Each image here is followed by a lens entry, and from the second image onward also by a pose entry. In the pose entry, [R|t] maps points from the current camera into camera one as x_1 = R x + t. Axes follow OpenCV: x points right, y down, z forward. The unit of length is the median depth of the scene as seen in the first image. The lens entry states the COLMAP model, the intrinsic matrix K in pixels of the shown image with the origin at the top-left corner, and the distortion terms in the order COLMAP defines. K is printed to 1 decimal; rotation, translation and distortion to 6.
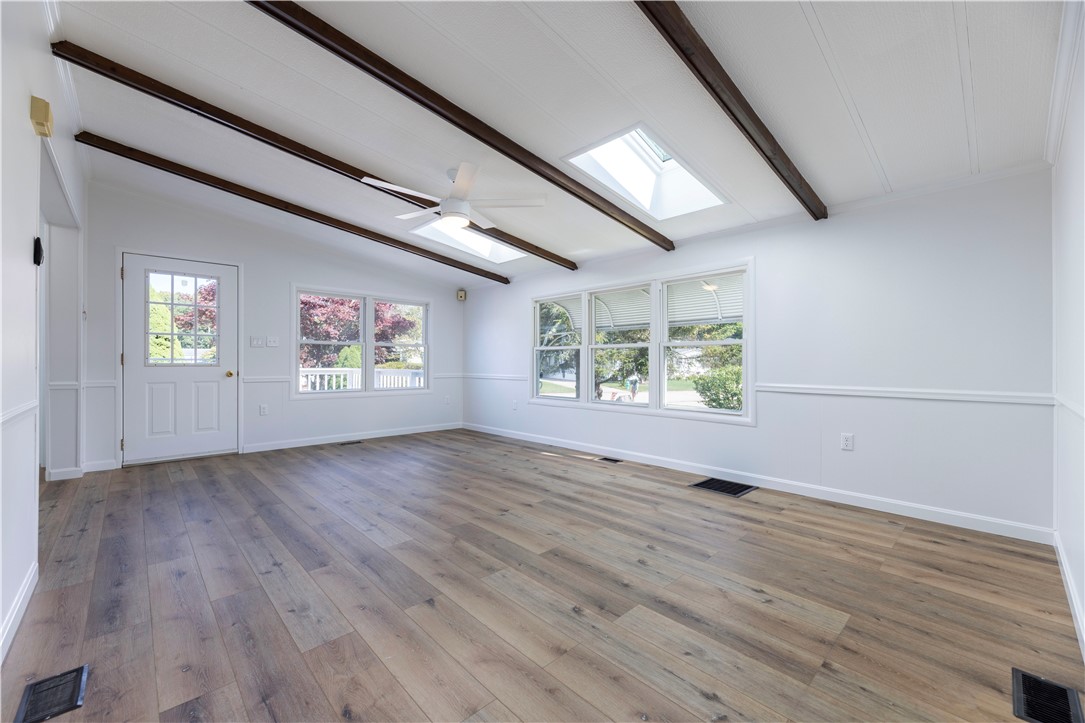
lens RADIAL K [[435.1, 0, 538.5], [0, 435.1, 360.7], [0, 0, 1]] dist [-0.000608, -0.000117]
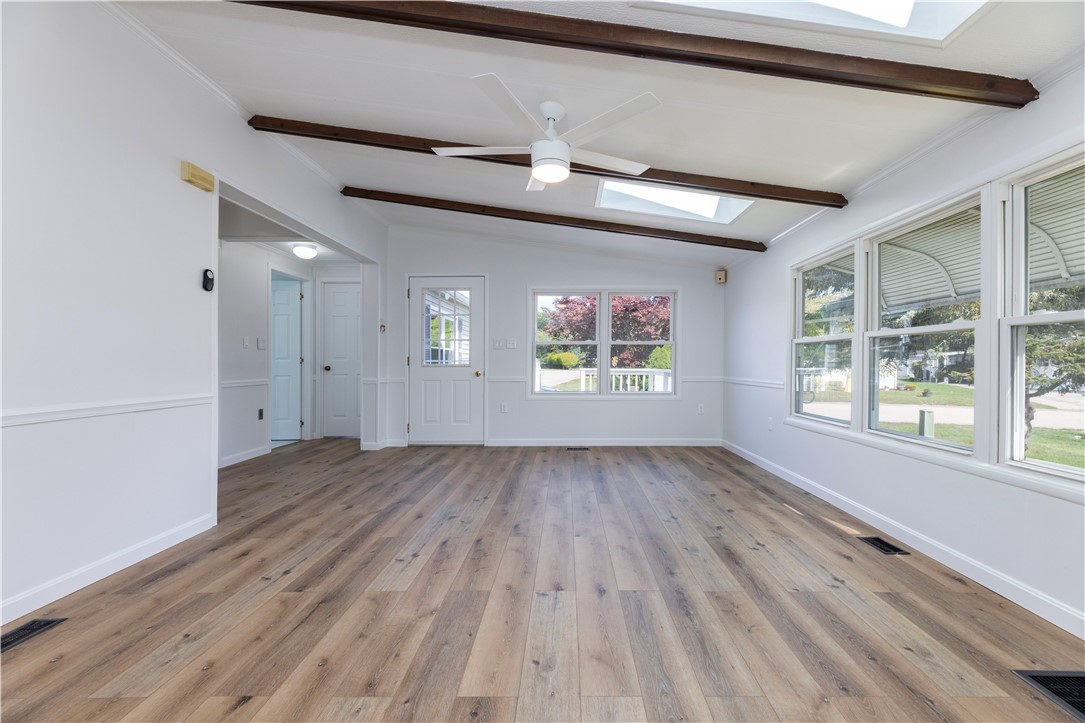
lens RADIAL K [[447.9, 0, 567.3], [0, 447.9, 365.1], [0, 0, 1]] dist [-0.001816, -0.000184]
pose [[0.730549, 0.000221, -0.682861, 0.403785], [0.006196, 0.999957, 0.006952, 0.002955], [0.682833, -0.009310, 0.730516, 0.530560]]
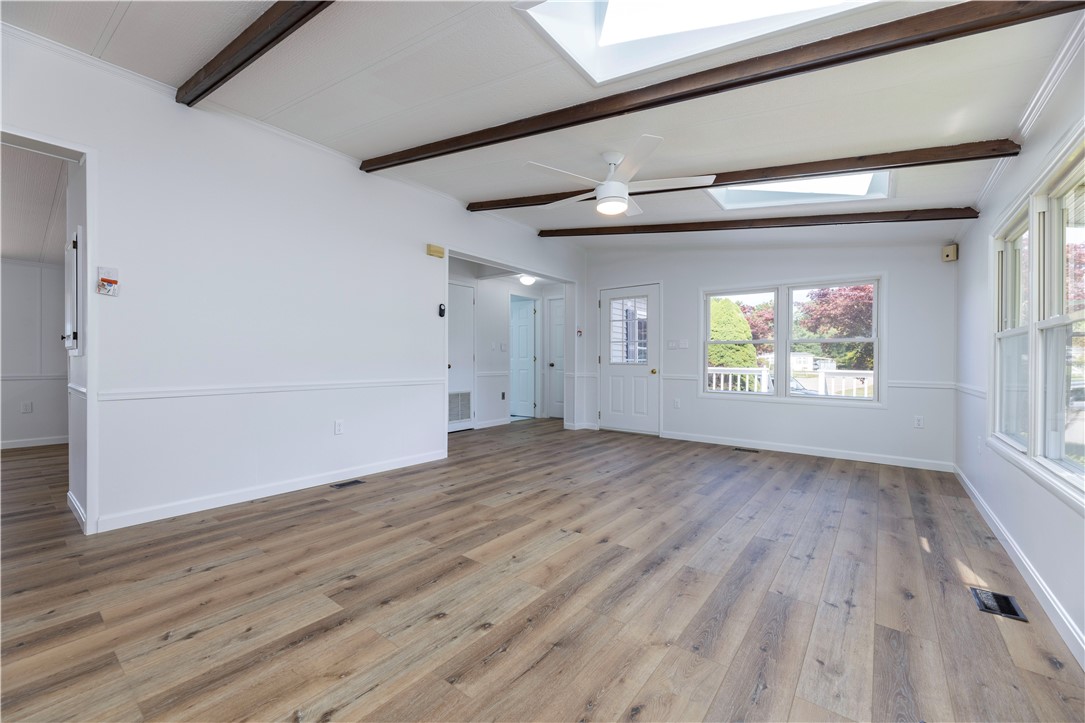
lens RADIAL K [[437.0, 0, 538.5], [0, 437.0, 364.7], [0, 0, 1]] dist [-0.001631, -0.000200]
pose [[0.148960, 0.007015, -0.988818, 0.789646], [-0.003387, 0.999973, 0.006584, 0.007118], [0.988837, 0.002369, 0.148979, 0.809725]]
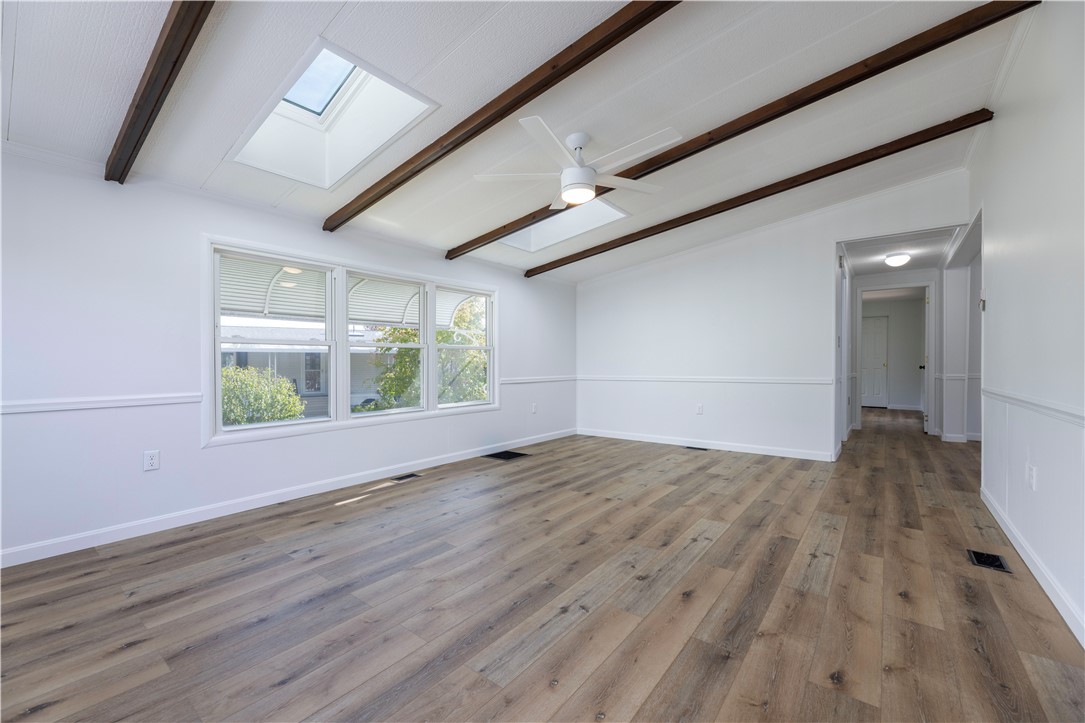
lens RADIAL K [[438.1, 0, 543.8], [0, 438.1, 364.3], [0, 0, 1]] dist [0.001274, 0.000308]
pose [[-0.153915, -0.002549, 0.988081, -1.162555], [0.001715, 0.999994, 0.002846, 0.002928], [-0.988083, 0.002132, -0.153909, 1.359460]]
